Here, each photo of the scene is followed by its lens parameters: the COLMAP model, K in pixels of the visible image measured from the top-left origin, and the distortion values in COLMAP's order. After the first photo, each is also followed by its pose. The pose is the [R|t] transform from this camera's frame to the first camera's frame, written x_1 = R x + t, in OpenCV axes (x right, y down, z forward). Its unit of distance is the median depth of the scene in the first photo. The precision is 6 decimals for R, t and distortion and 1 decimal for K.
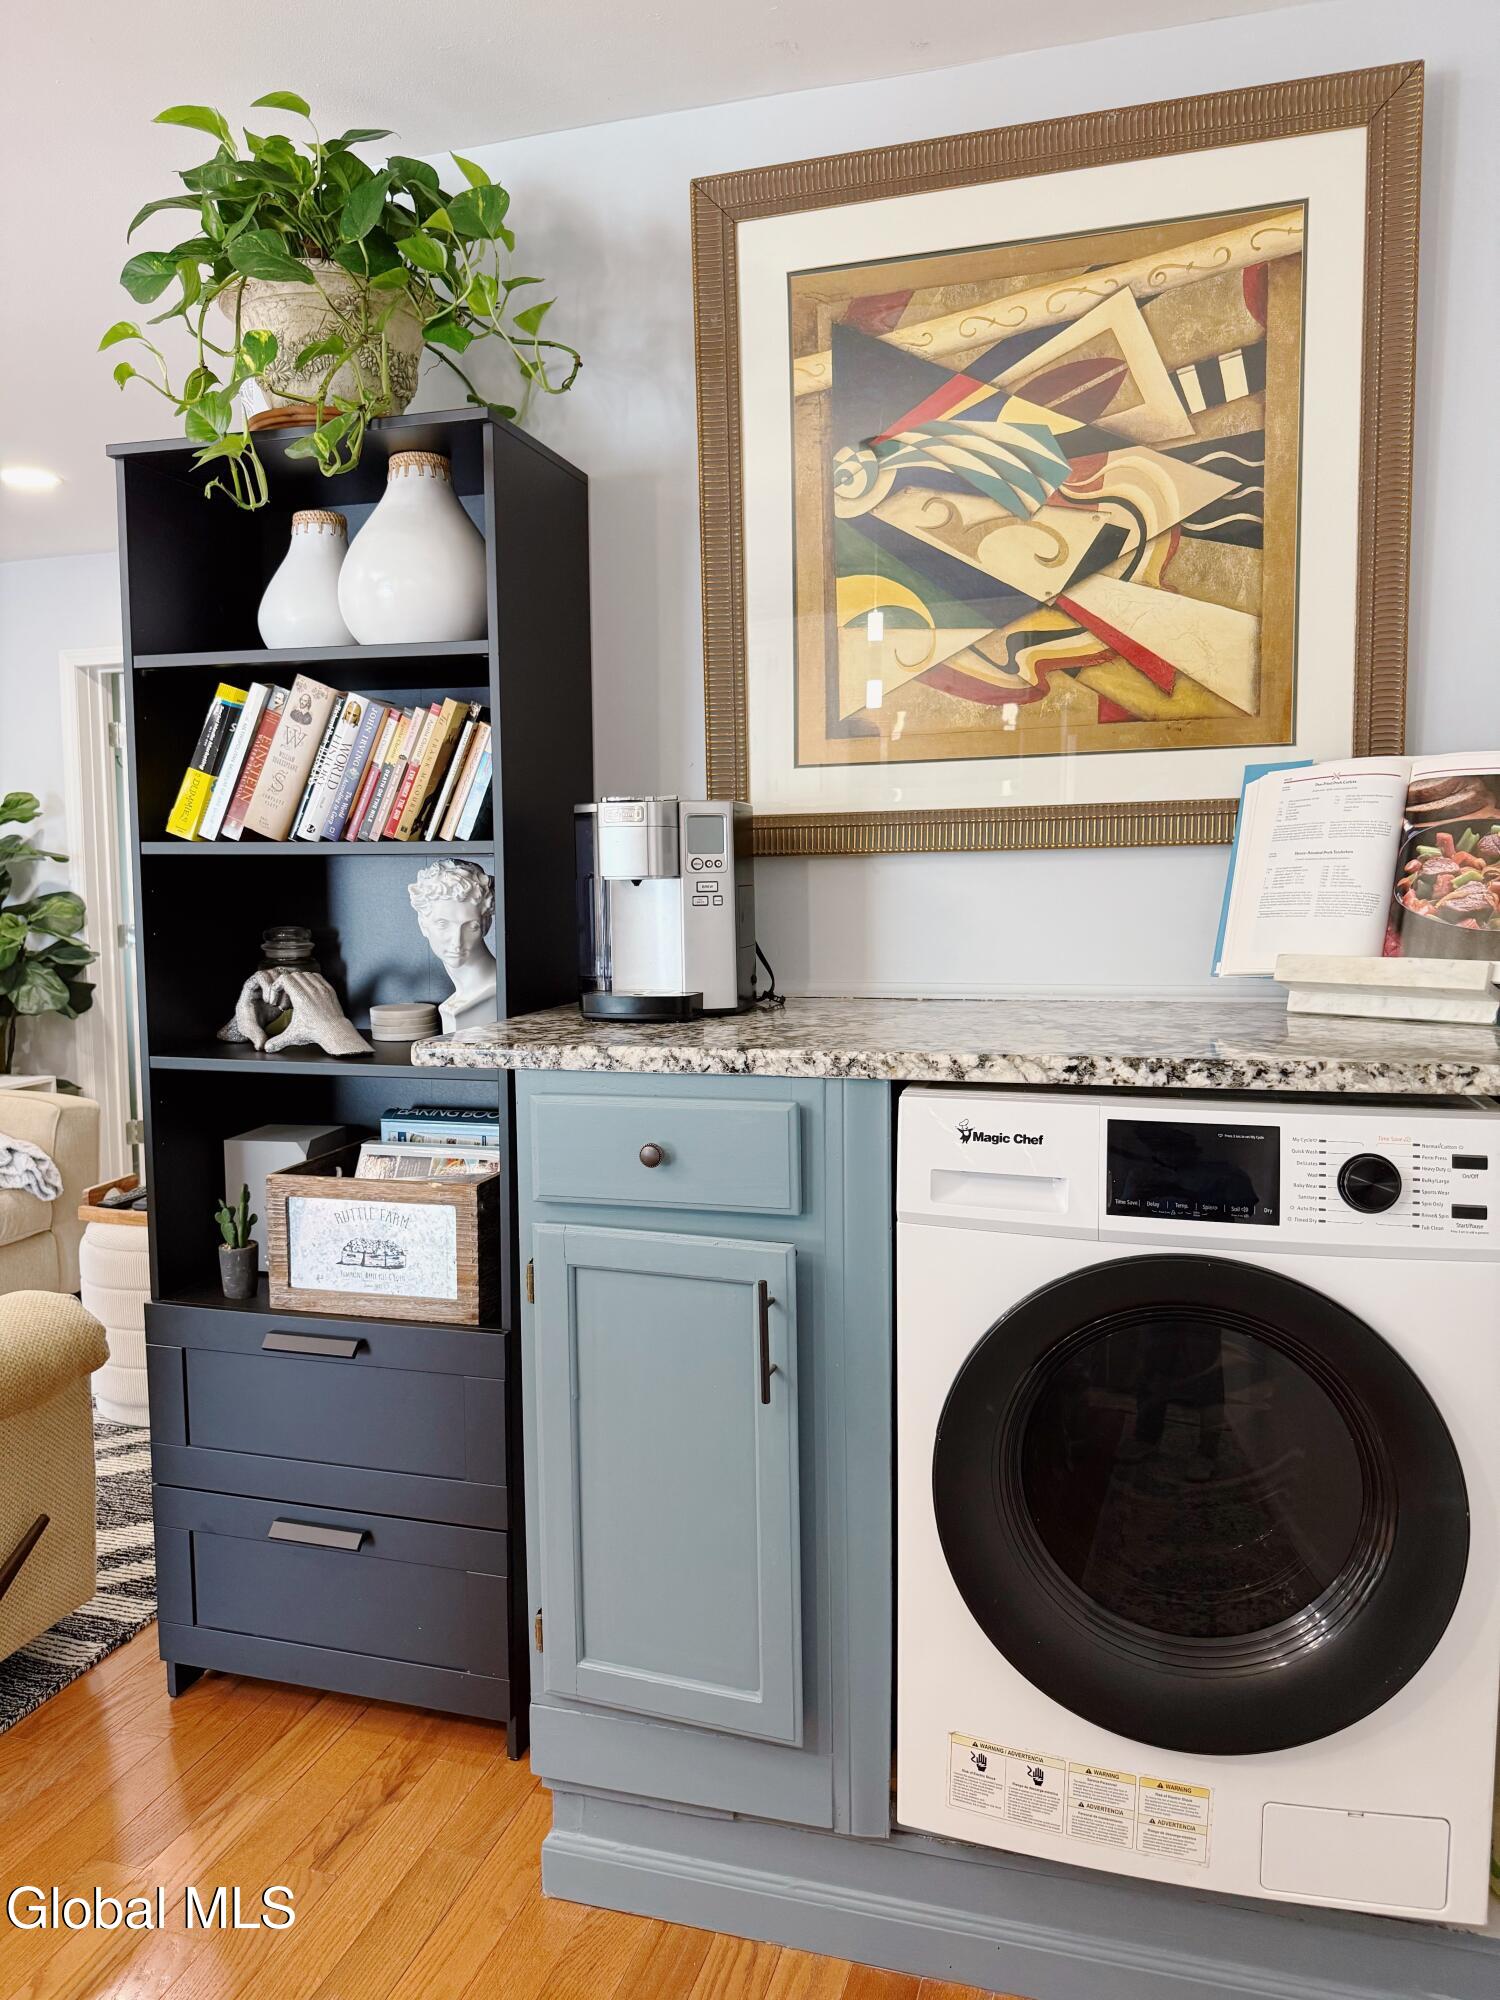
lens RADIAL K [[1484.2, 0, 750.0], [0, 1484.2, 1000.0], [0, 0, 1]] dist [0.068064, -0.193153]
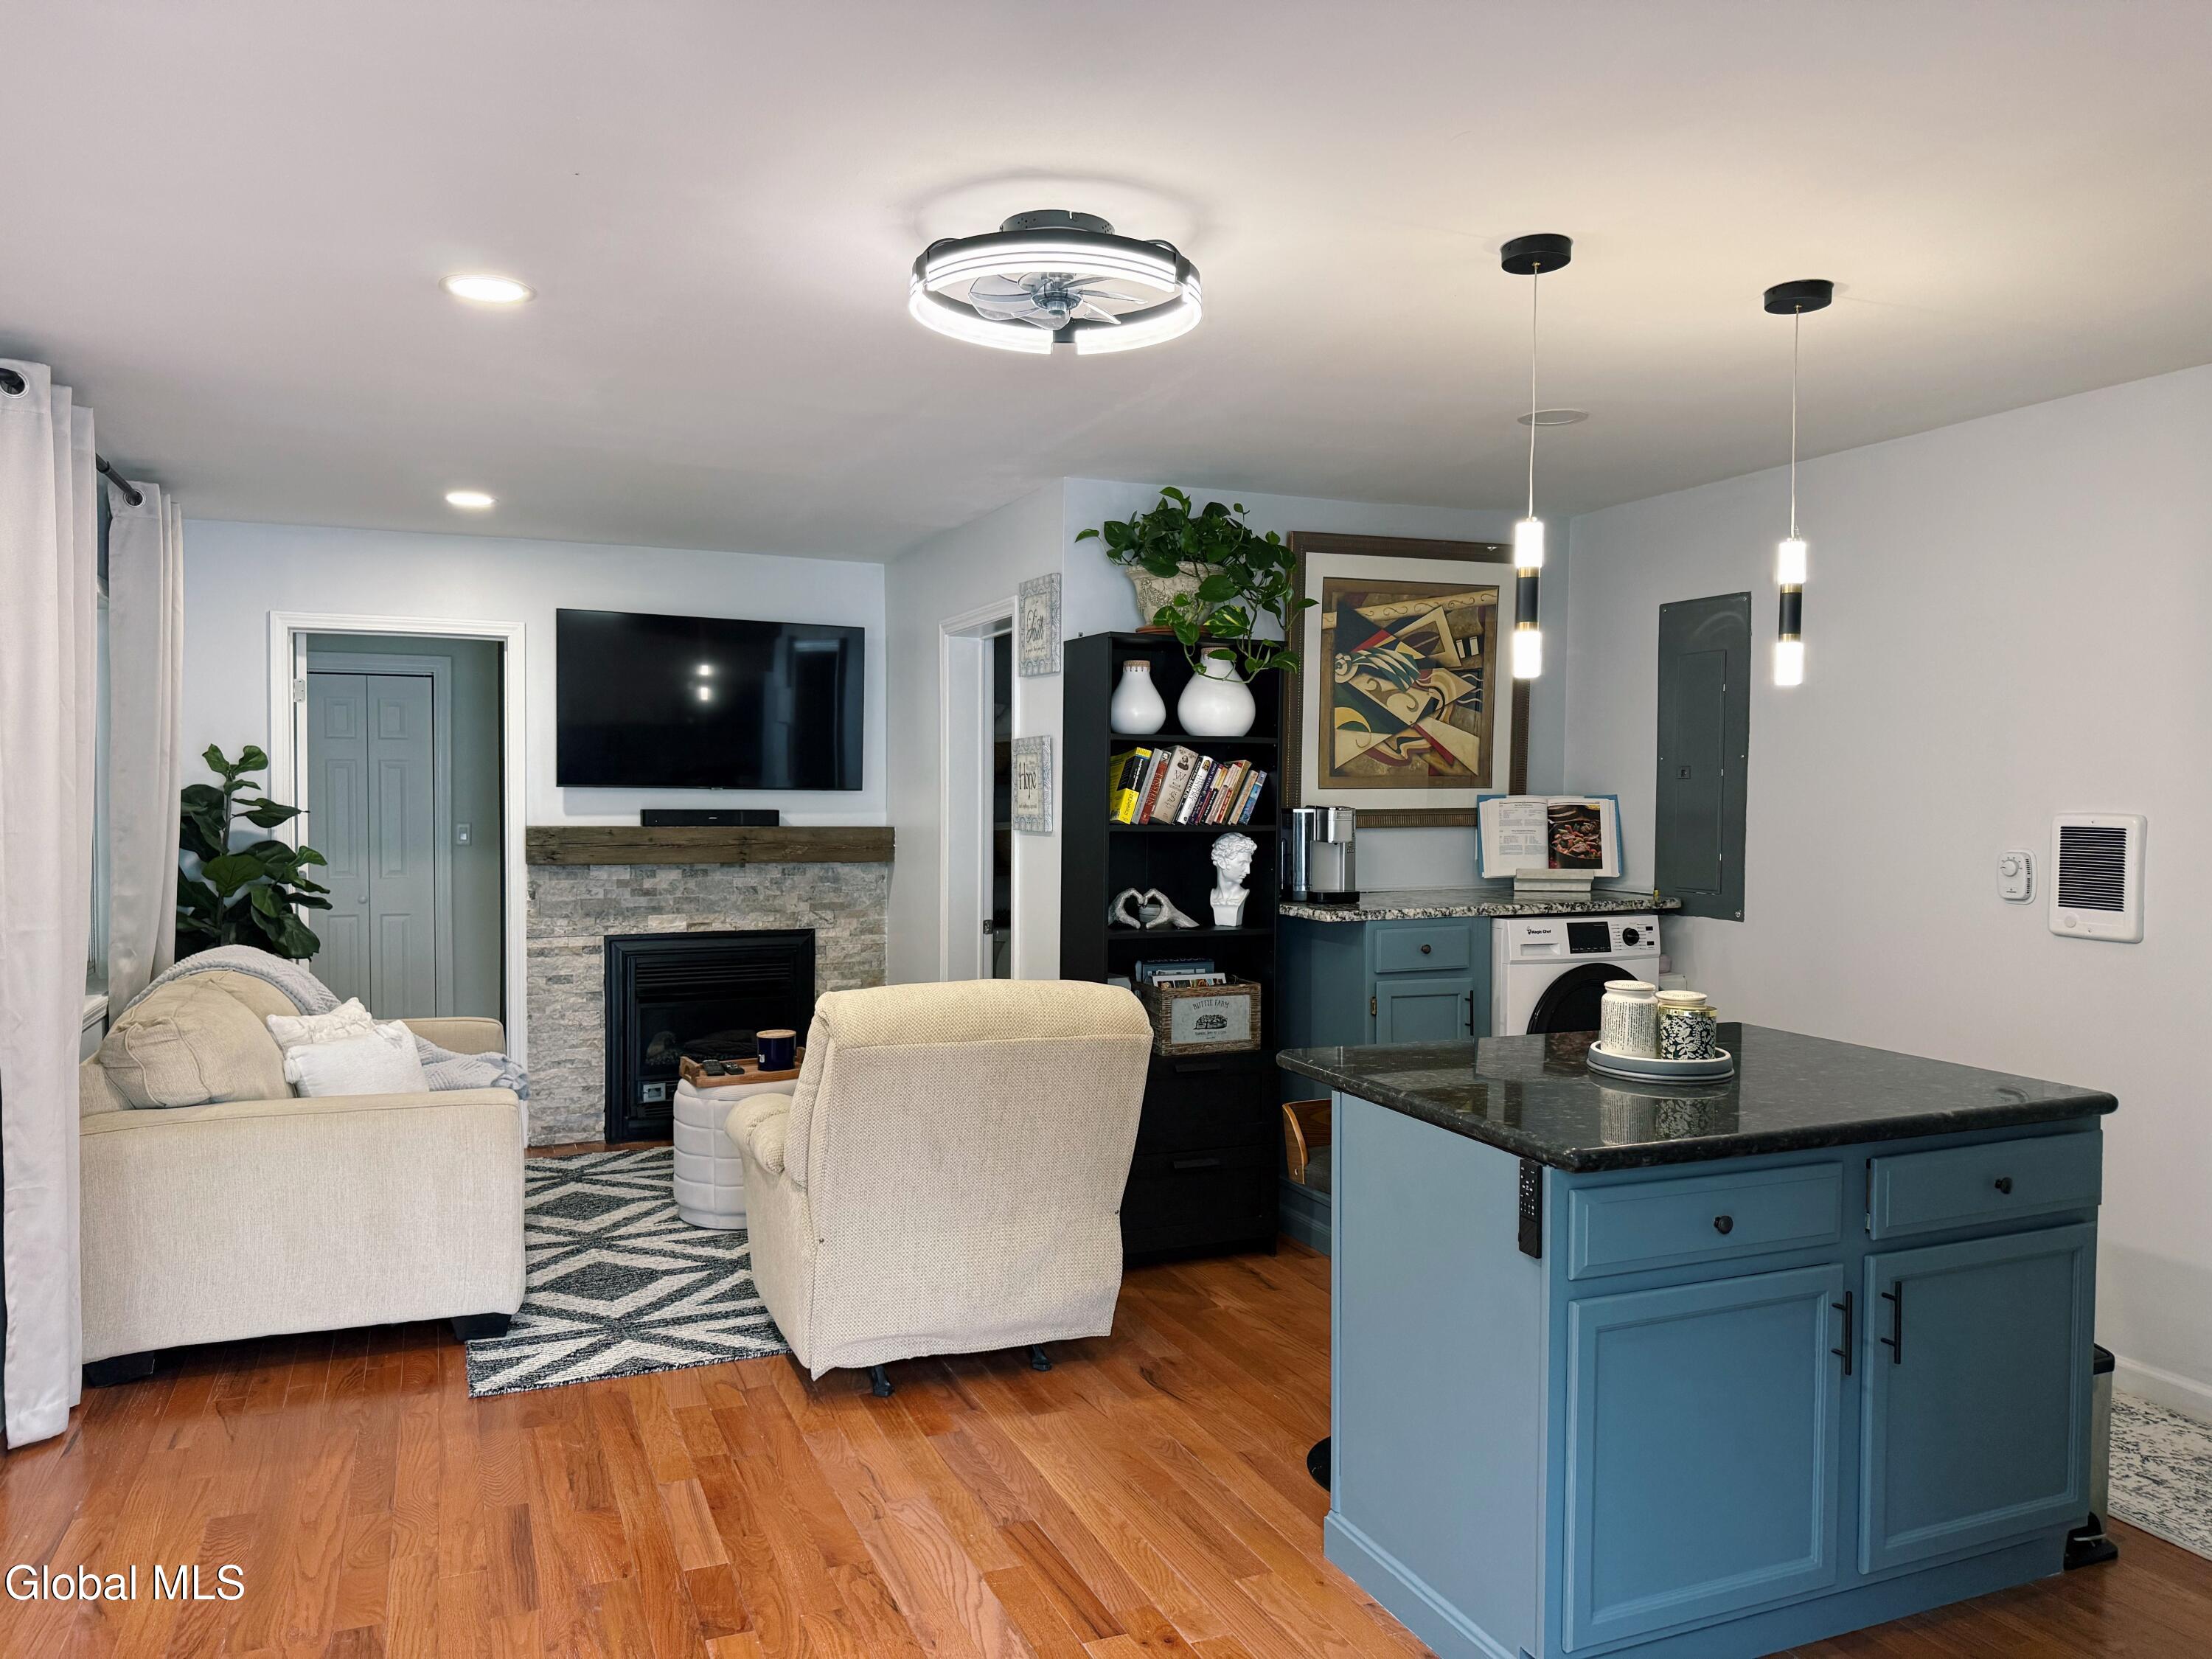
lens RADIAL K [[1572.3, 0, 1106.0], [0, 1572.3, 829.5], [0, 0, 1]] dist [0.004623, -0.007526]
pose [[0.759526, -0.005978, 0.650449, -1.849774], [0.044696, 0.998074, -0.043018, -0.010789], [-0.648939, 0.061746, 0.758331, -0.608173]]
